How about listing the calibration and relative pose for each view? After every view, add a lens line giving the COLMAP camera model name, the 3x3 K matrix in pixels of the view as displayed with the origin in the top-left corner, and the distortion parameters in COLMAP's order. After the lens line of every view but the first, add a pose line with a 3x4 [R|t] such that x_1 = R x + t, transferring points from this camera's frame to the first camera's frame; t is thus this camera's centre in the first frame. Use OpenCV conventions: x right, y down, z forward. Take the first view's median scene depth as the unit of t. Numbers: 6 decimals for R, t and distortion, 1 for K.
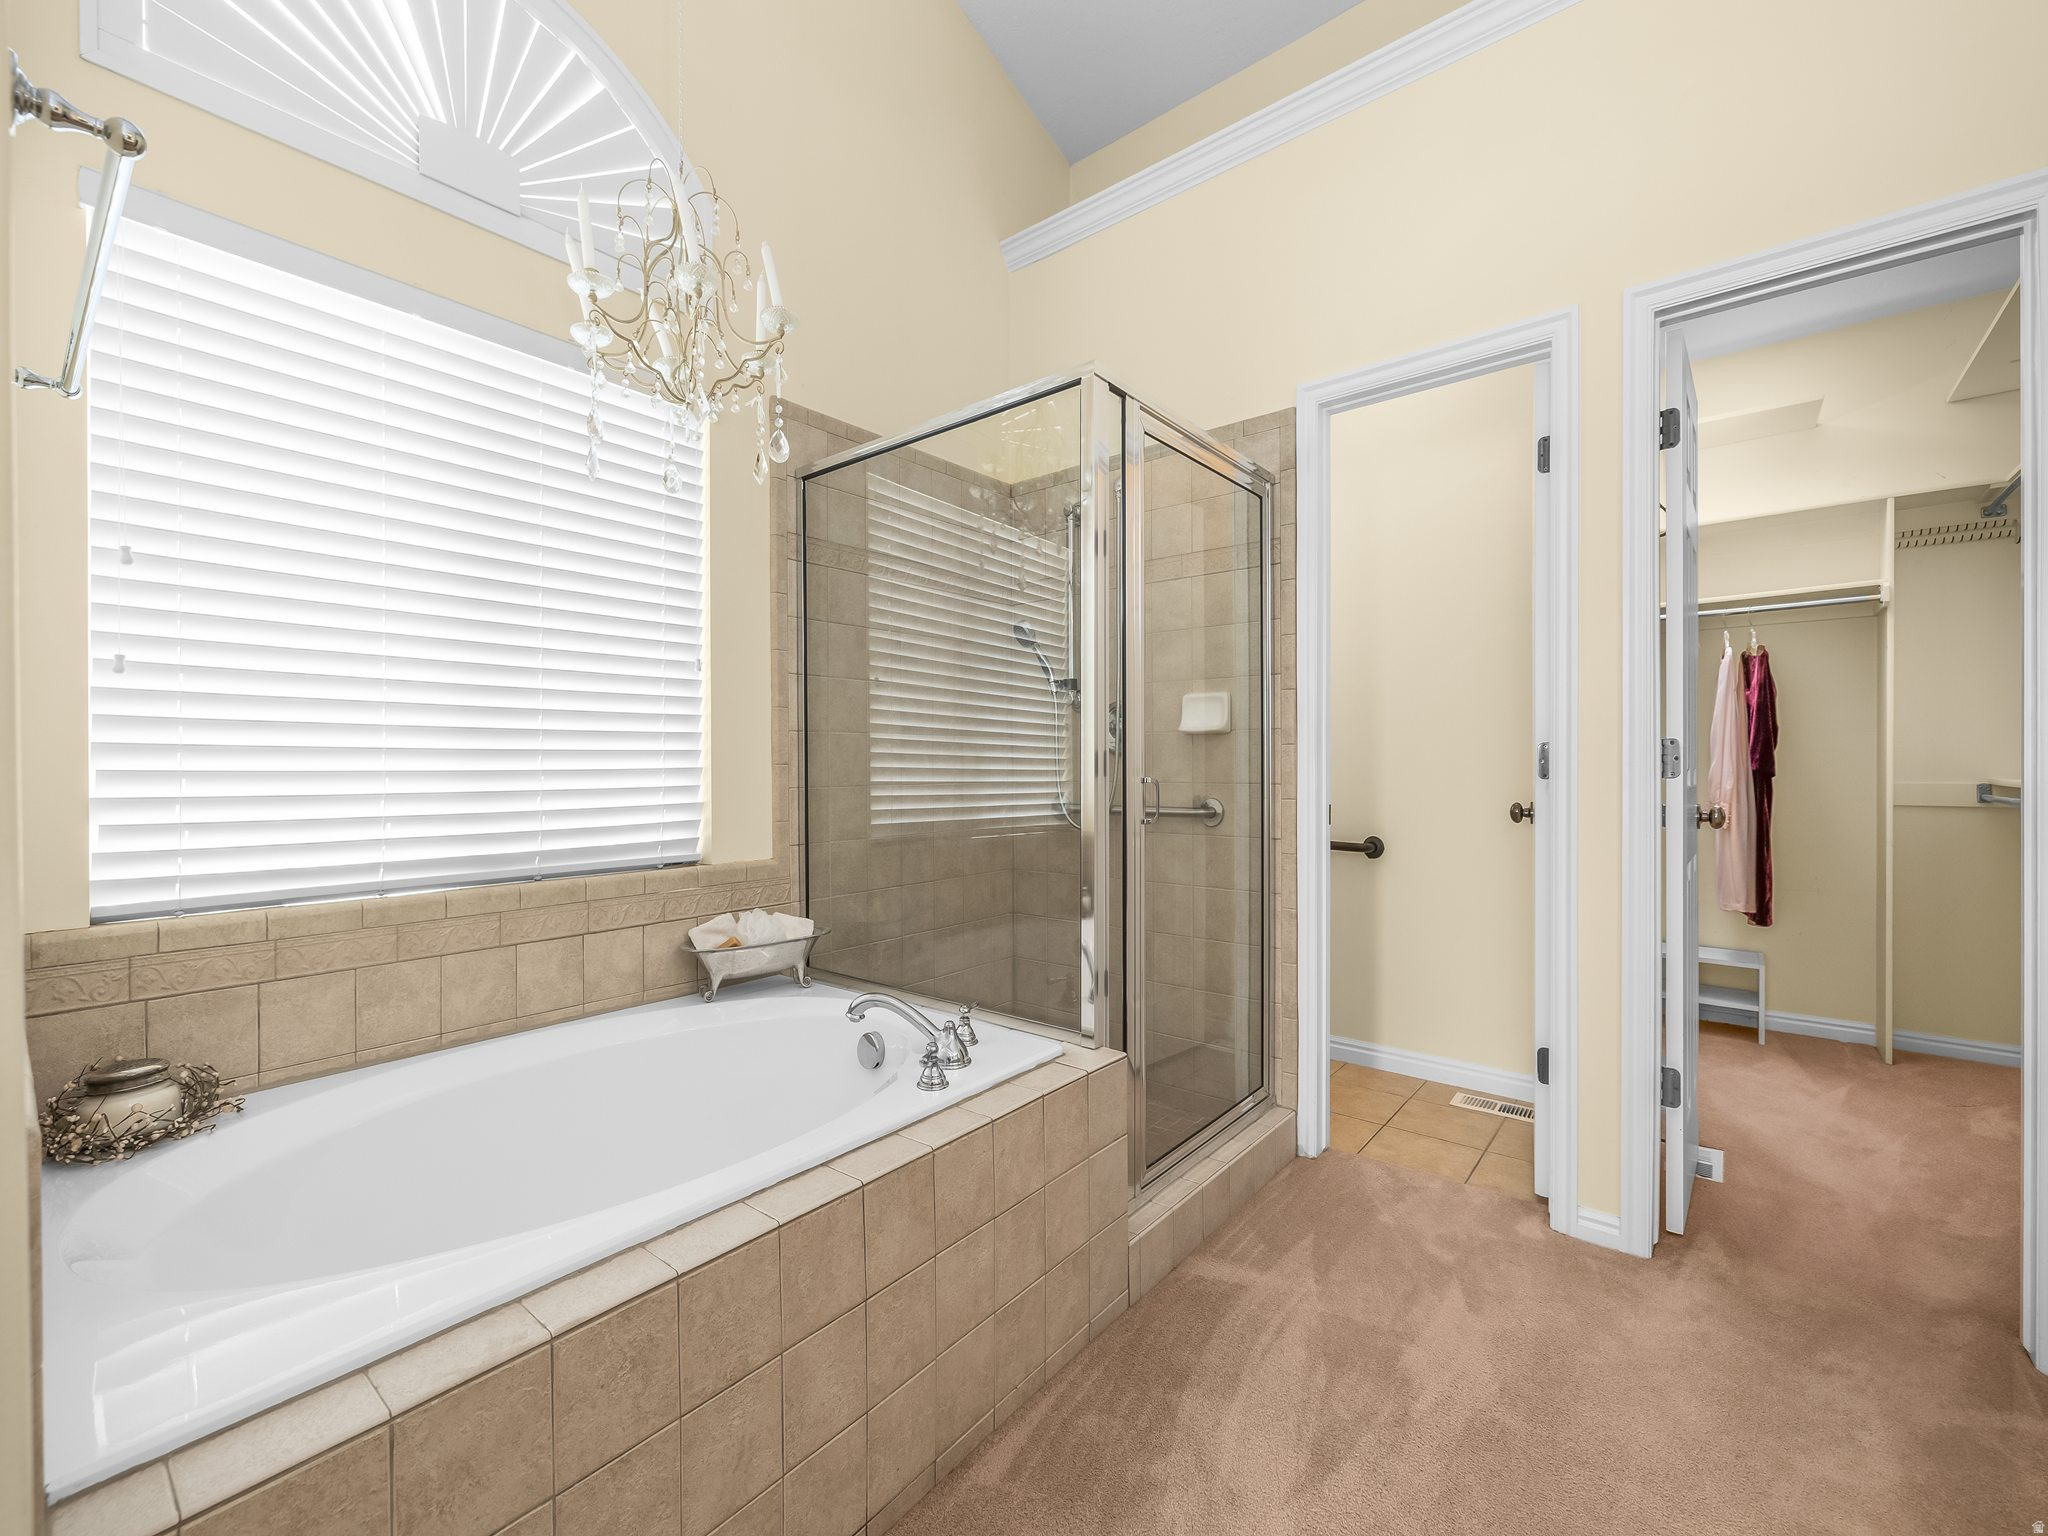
lens RADIAL K [[871.5, 0, 999.4], [0, 871.5, 770.5], [0, 0, 1]] dist [-0.000303, 0.000624]
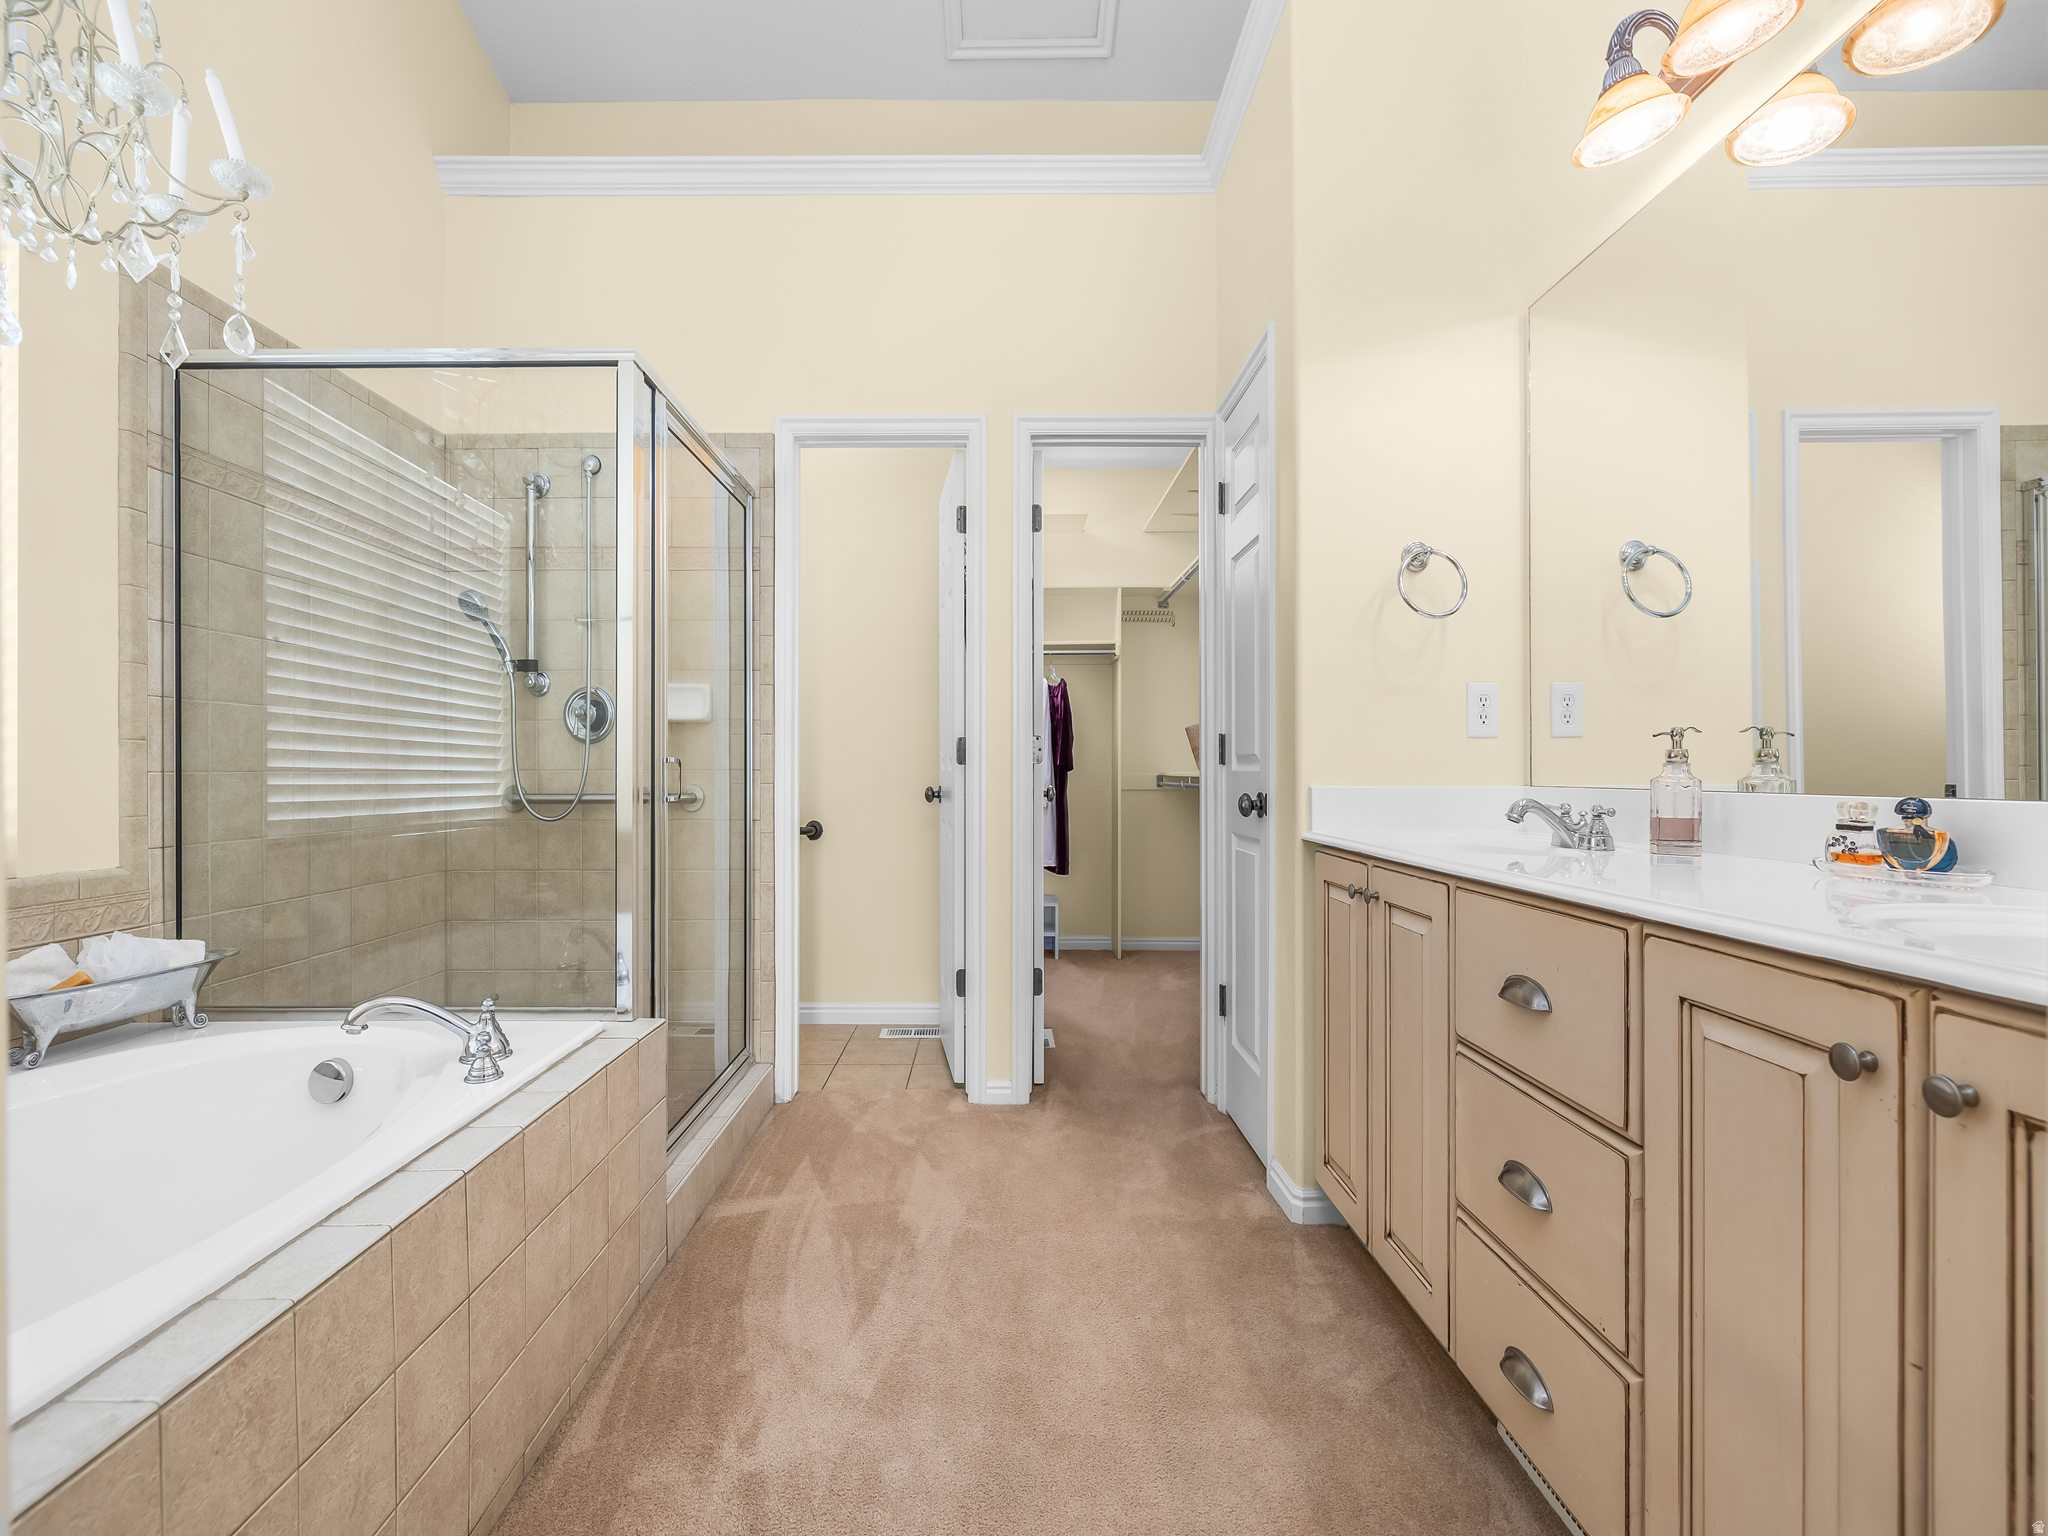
lens RADIAL K [[871.5, 0, 999.4], [0, 871.5, 770.5], [0, 0, 1]] dist [-0.000303, 0.000624]
pose [[0.766630, 0.003190, 0.642081, -0.179063], [0.002221, 0.999969, -0.007619, 0.029141], [-0.642085, 0.007267, 0.766599, -0.048882]]
